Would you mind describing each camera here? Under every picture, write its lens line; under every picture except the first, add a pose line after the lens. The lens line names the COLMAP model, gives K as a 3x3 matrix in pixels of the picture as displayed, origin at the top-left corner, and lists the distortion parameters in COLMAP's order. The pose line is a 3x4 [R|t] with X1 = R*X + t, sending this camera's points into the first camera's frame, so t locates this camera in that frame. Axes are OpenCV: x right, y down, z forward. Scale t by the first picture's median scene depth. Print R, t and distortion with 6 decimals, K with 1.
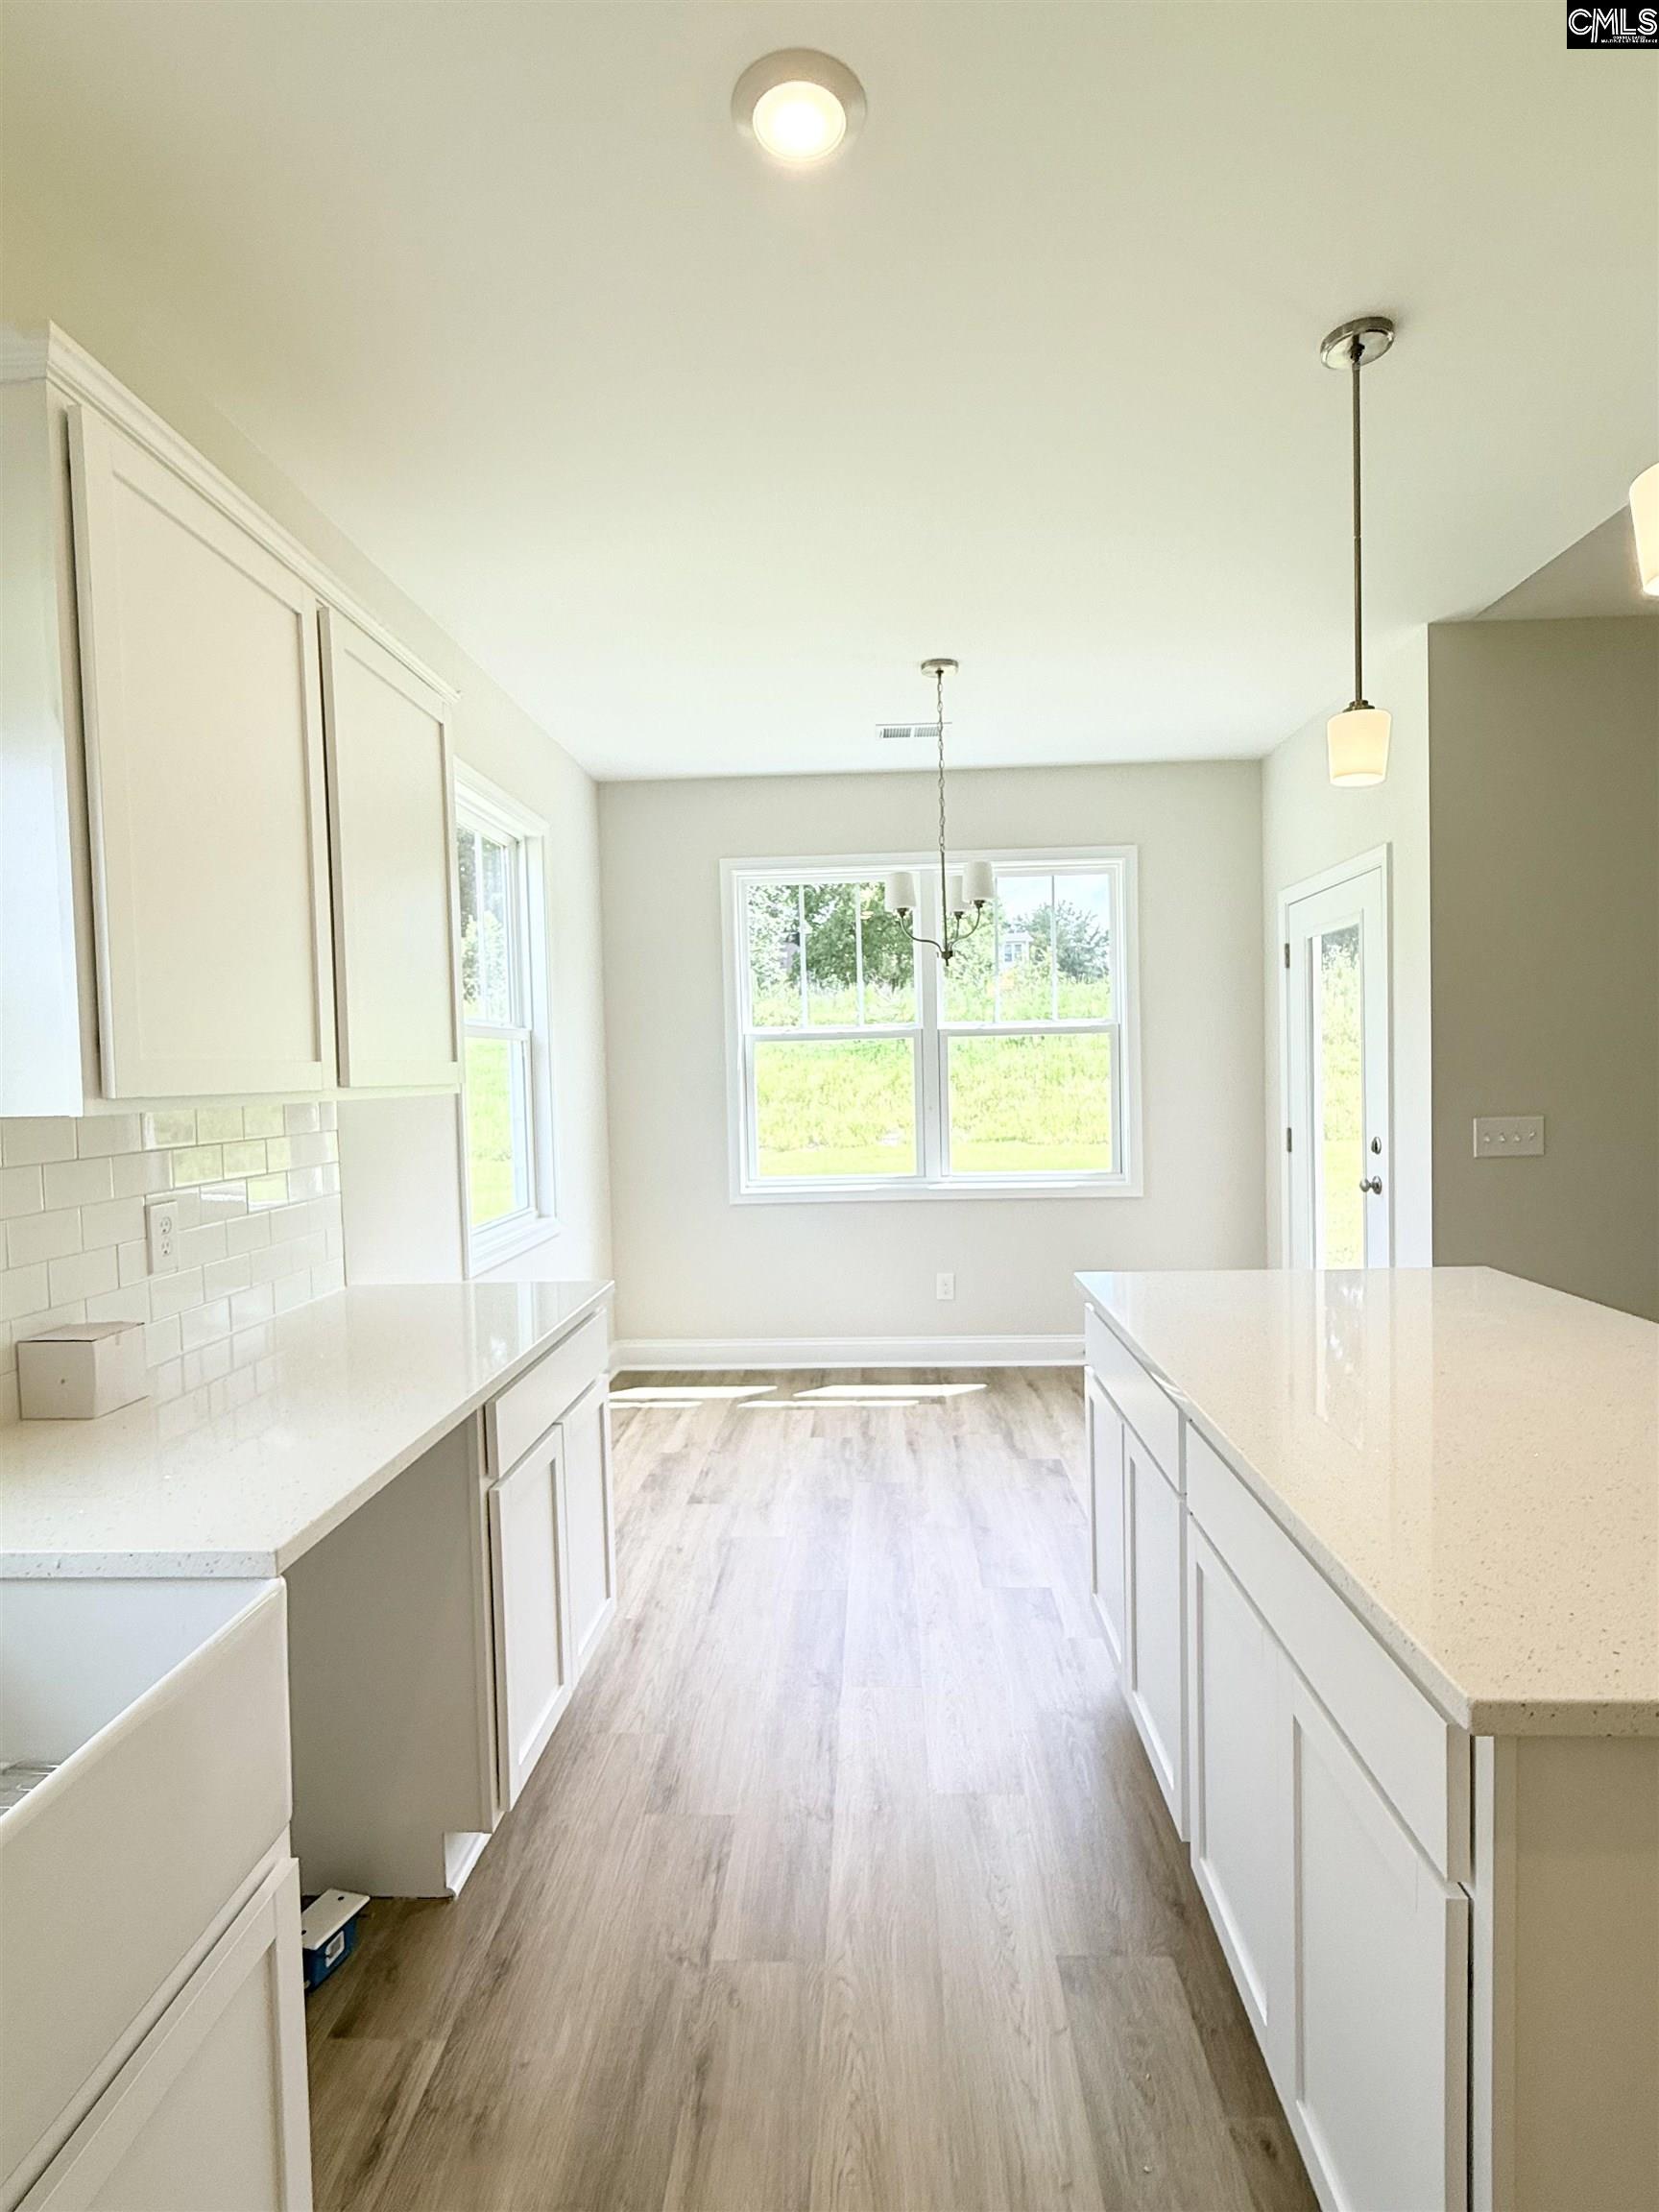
lens RADIAL K [[1094.9, 0, 838.4], [0, 1094.9, 1107.8], [0, 0, 1]] dist [-0.001235, -0.000425]
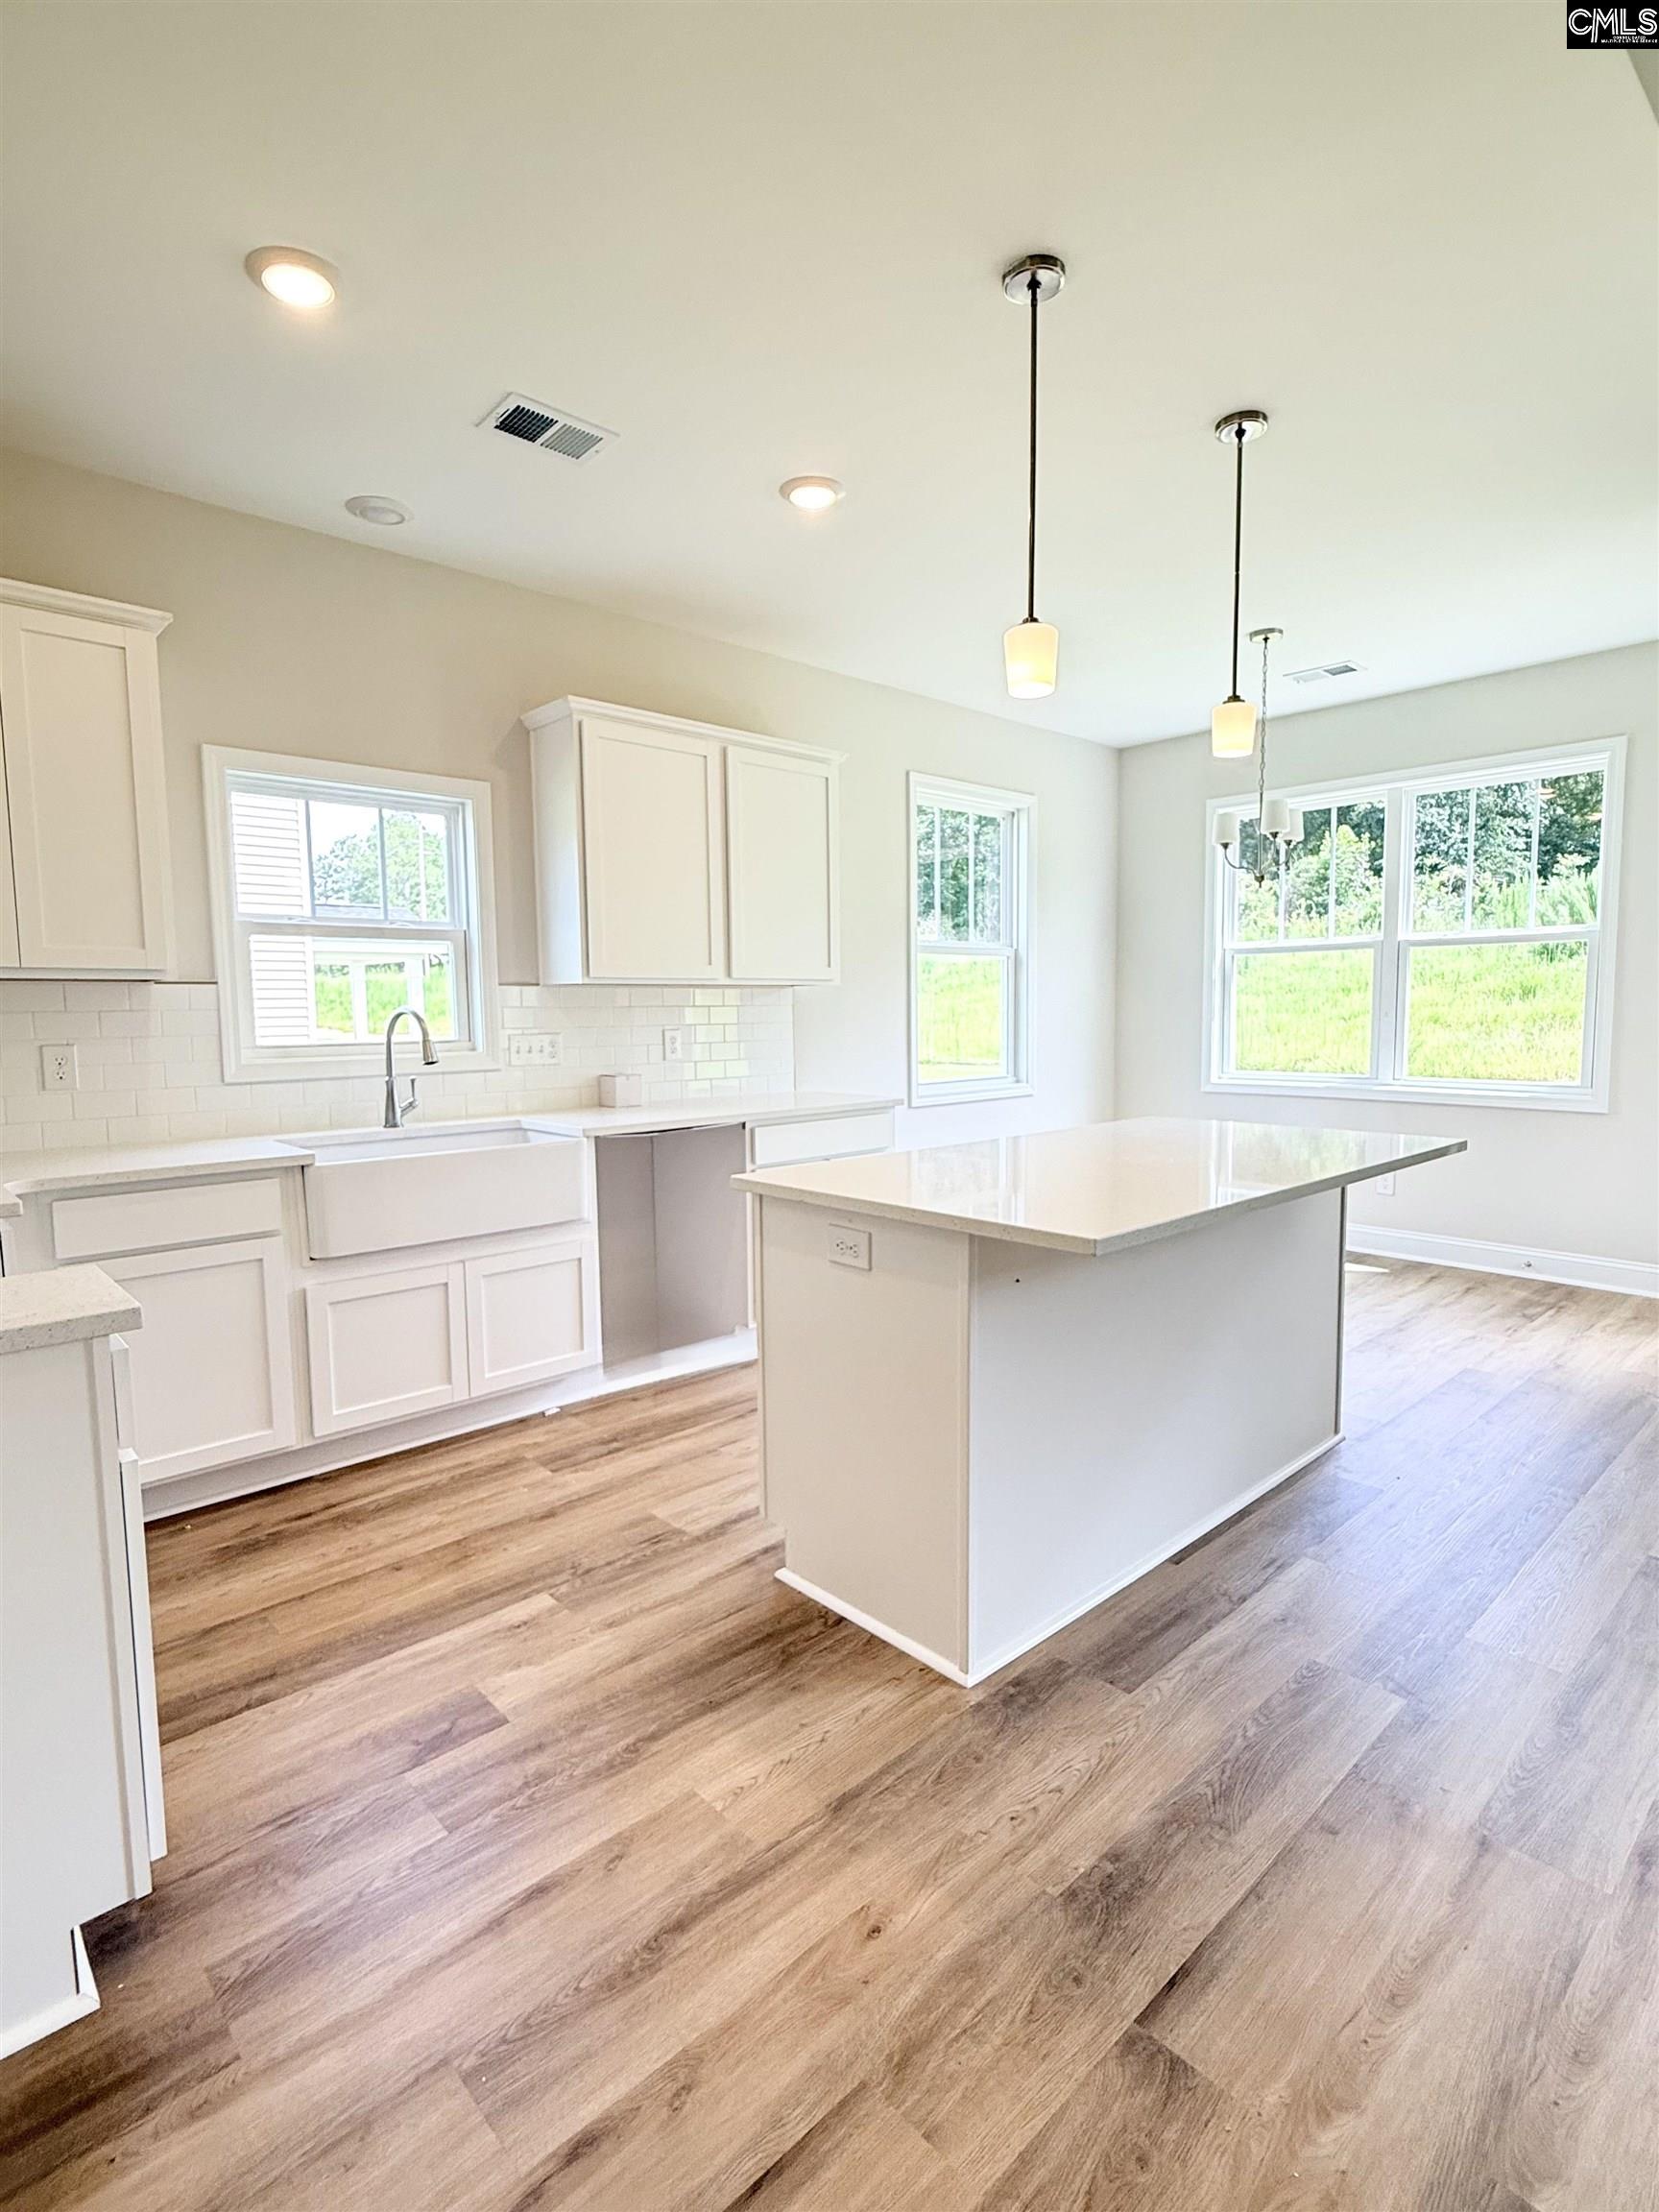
lens RADIAL K [[1094.9, 0, 838.4], [0, 1094.9, 1107.8], [0, 0, 1]] dist [-0.001235, -0.000425]
pose [[0.713463, 0.081002, -0.695995, 1.064214], [-0.031296, 0.995988, 0.083834, 0.042154], [0.699993, -0.038030, 0.713136, -0.328223]]
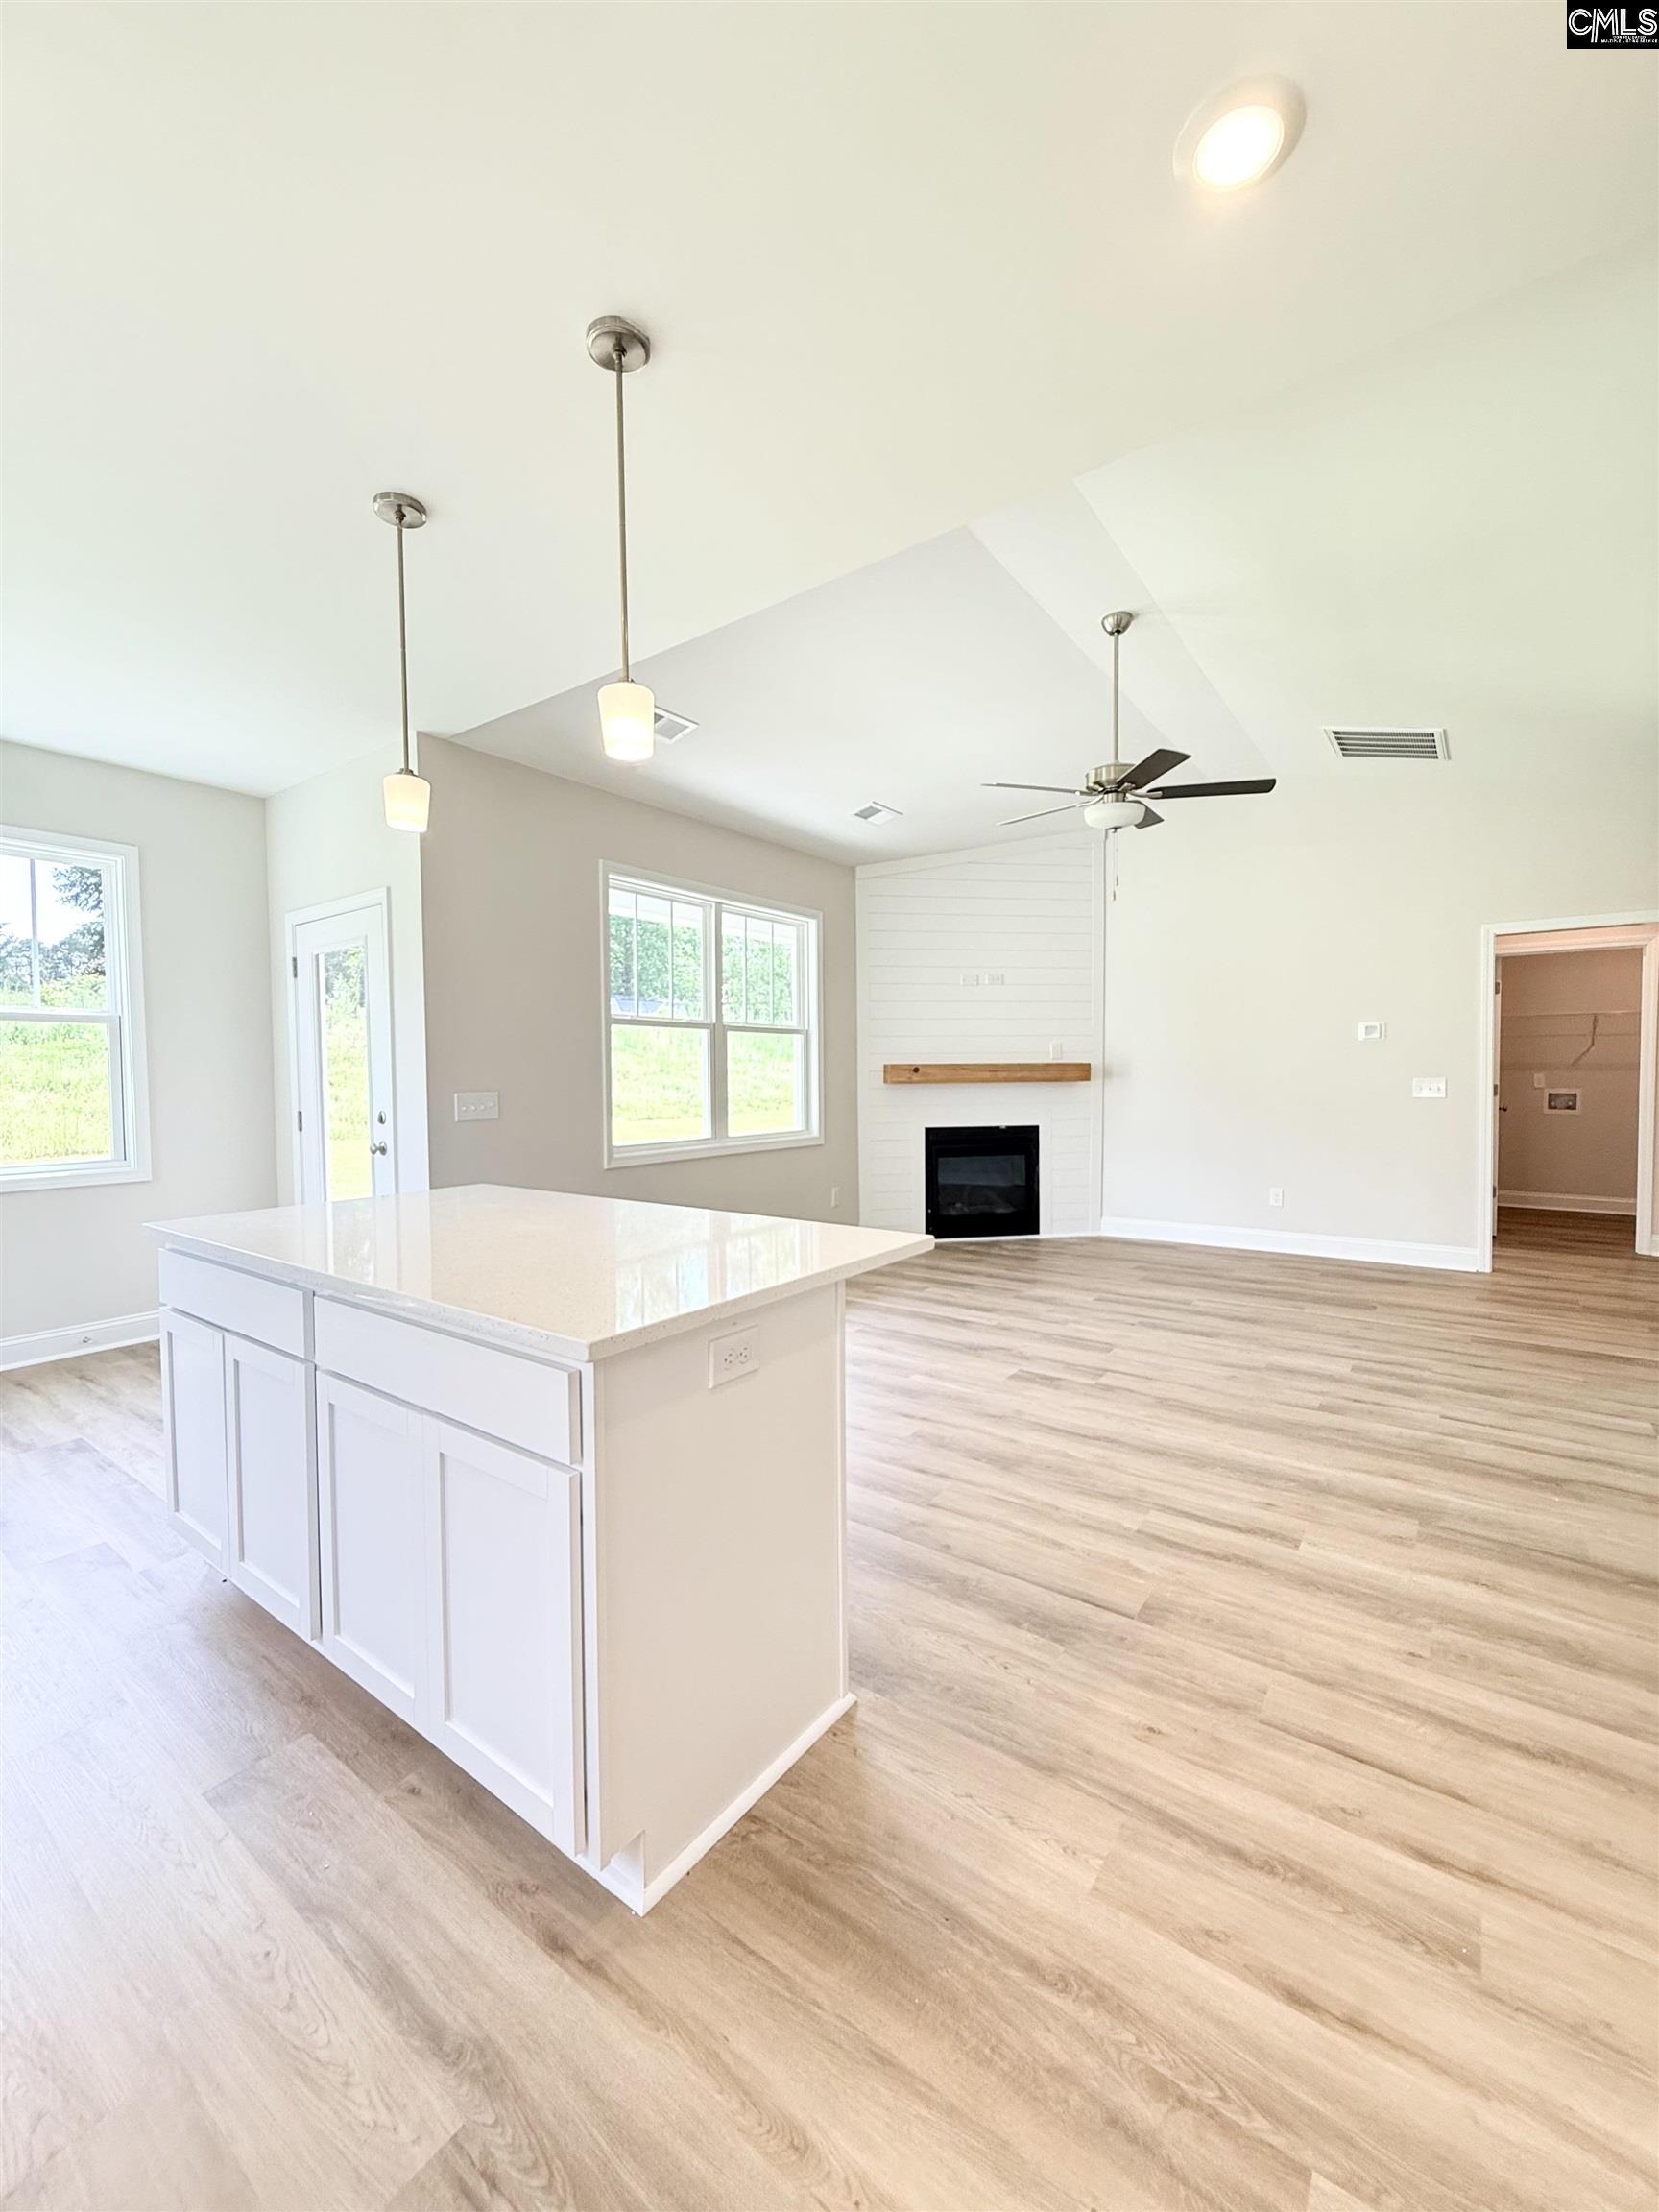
lens RADIAL K [[883.2, 0, 830.8], [0, 883.2, 1103.2], [0, 0, 1]] dist [0.000247, -0.000220]
pose [[0.558196, -0.010618, 0.829641, -0.146495], [0.026021, 0.999650, -0.004714, 0.065013], [-0.829301, 0.024219, 0.558277, -0.051187]]
